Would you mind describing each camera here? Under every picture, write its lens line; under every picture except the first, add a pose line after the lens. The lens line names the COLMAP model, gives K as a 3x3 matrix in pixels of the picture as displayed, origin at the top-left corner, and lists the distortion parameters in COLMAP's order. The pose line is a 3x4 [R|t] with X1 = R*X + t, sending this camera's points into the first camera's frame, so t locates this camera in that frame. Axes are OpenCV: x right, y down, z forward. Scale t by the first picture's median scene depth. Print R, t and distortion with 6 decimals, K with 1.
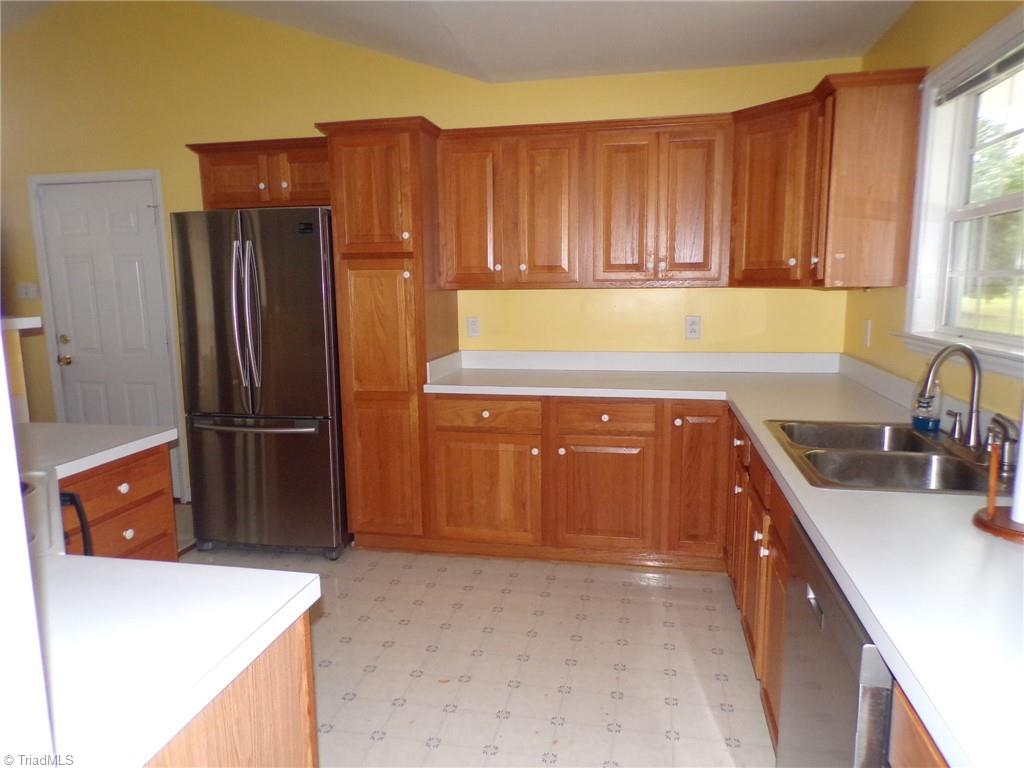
lens RADIAL K [[696.4, 0, 506.6], [0, 696.4, 389.6], [0, 0, 1]] dist [0.009267, 0.004126]
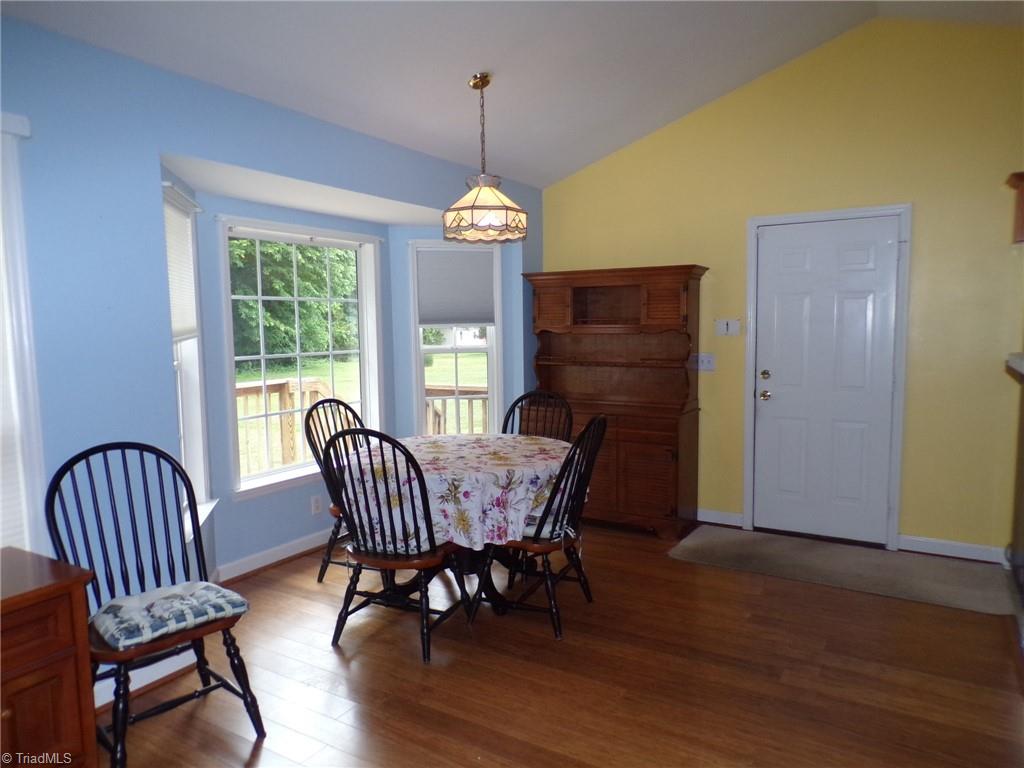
lens RADIAL K [[691.8, 0, 509.1], [0, 691.8, 386.3], [0, 0, 1]] dist [-0.003514, -0.001151]
pose [[0.934417, 0.034245, -0.354530, -0.751246], [-0.055893, 0.997133, -0.050999, 0.021018], [0.351767, 0.067470, 0.933653, -0.086658]]
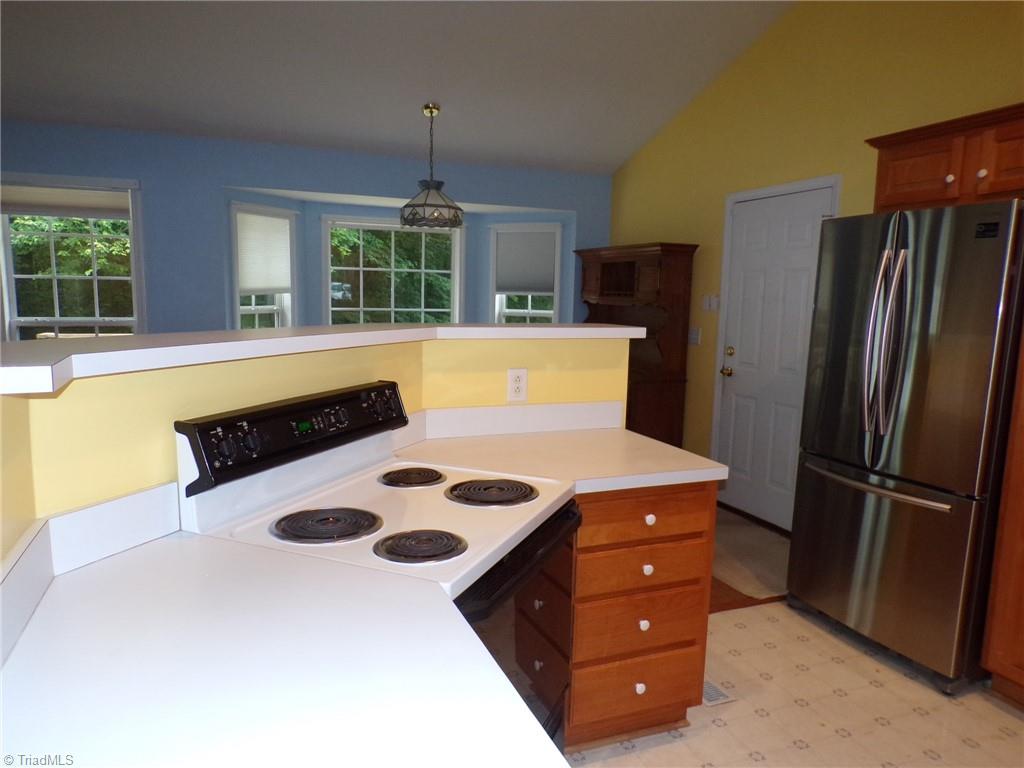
lens RADIAL K [[696.4, 0, 506.6], [0, 696.4, 389.6], [0, 0, 1]] dist [0.009267, 0.004126]
pose [[0.547698, 0.140138, -0.824856, 0.049839], [-0.159595, 0.985270, 0.061422, -0.032744], [0.821314, 0.098002, 0.561996, 0.190887]]
